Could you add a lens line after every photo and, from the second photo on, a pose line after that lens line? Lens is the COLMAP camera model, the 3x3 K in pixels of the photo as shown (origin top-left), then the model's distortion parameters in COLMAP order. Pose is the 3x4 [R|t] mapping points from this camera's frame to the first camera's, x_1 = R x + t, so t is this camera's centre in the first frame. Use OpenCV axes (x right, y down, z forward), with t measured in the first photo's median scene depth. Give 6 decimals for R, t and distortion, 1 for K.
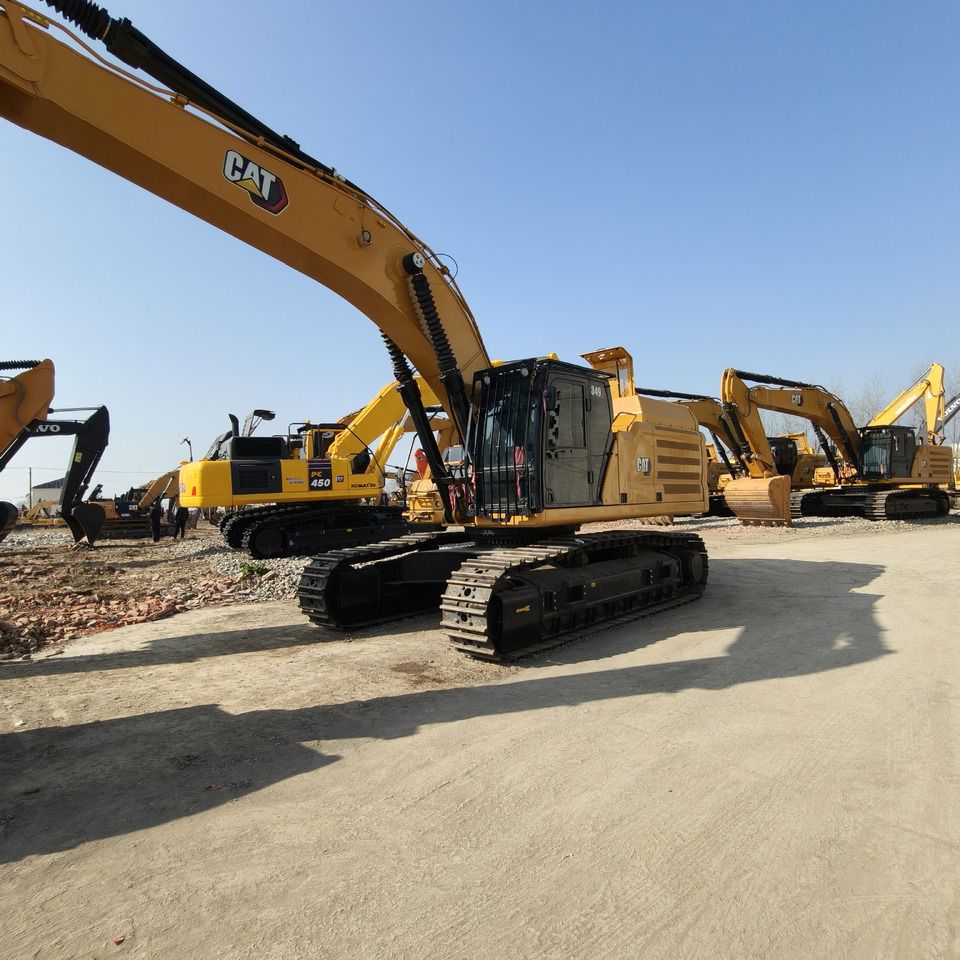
lens RADIAL K [[601.8, 0, 480.0], [0, 601.8, 480.0], [0, 0, 1]] dist [0.005446, 0.000330]
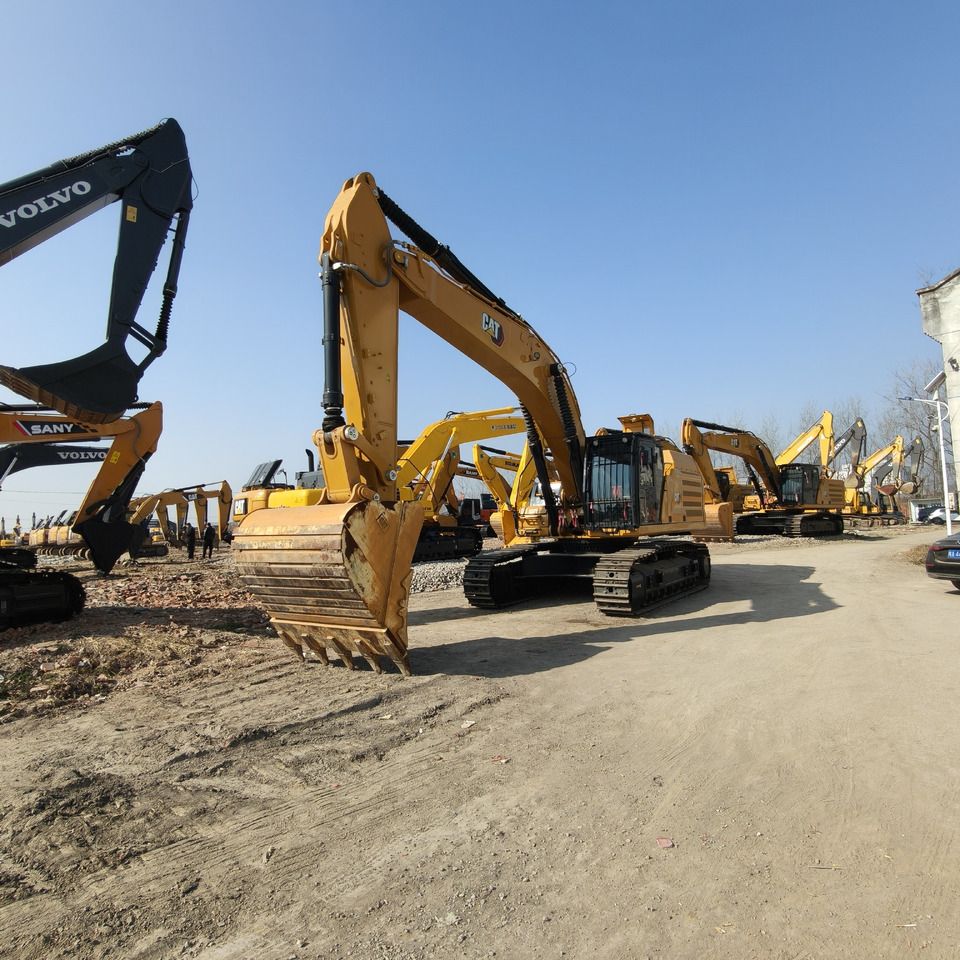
lens RADIAL K [[601.1, 0, 480.0], [0, 601.1, 480.0], [0, 0, 1]] dist [0.005374, -0.002082]
pose [[0.990444, 0.010344, 0.137524, -0.410676], [-0.005275, 0.999295, -0.037174, -0.009251], [-0.137812, 0.036093, 0.989801, -0.410924]]
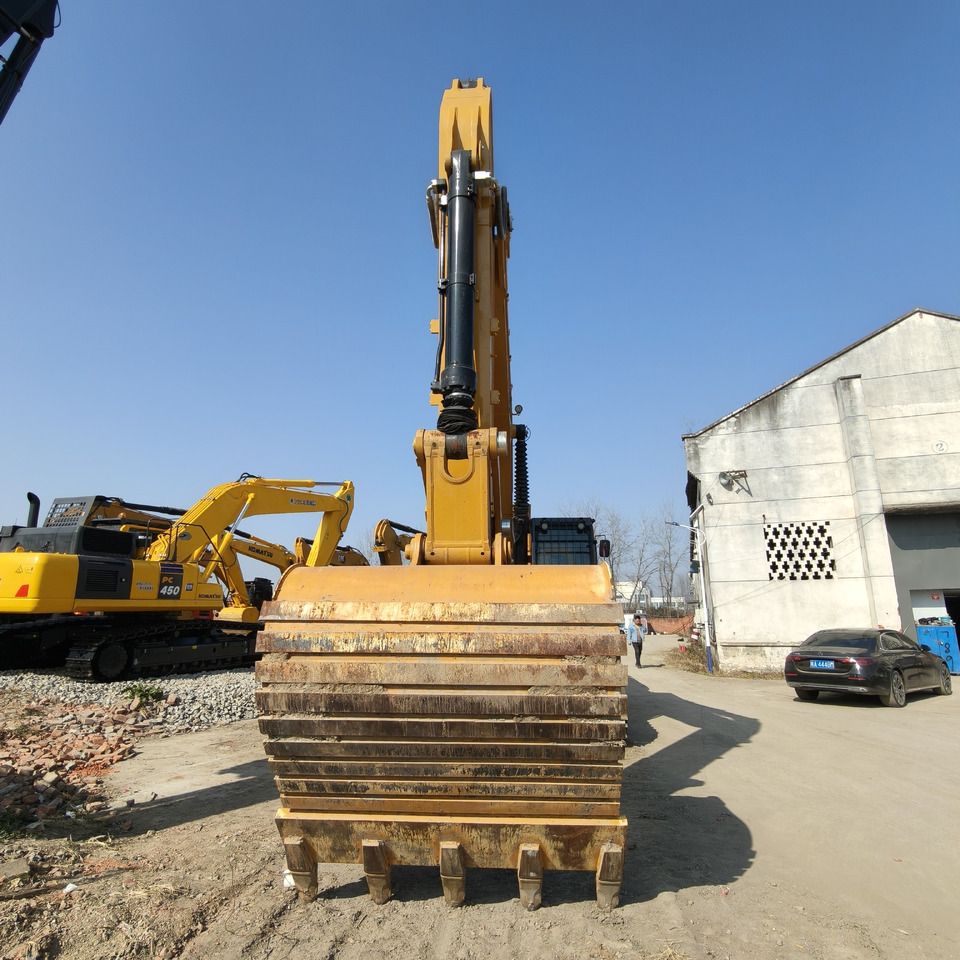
lens RADIAL K [[597.6, 0, 480.0], [0, 597.6, 480.0], [0, 0, 1]] dist [0.004280, -0.001054]
pose [[0.783106, 0.178895, 0.595602, -0.735322], [-0.054346, 0.973753, -0.221022, 0.026125], [-0.619509, 0.140715, 0.772274, 0.051991]]
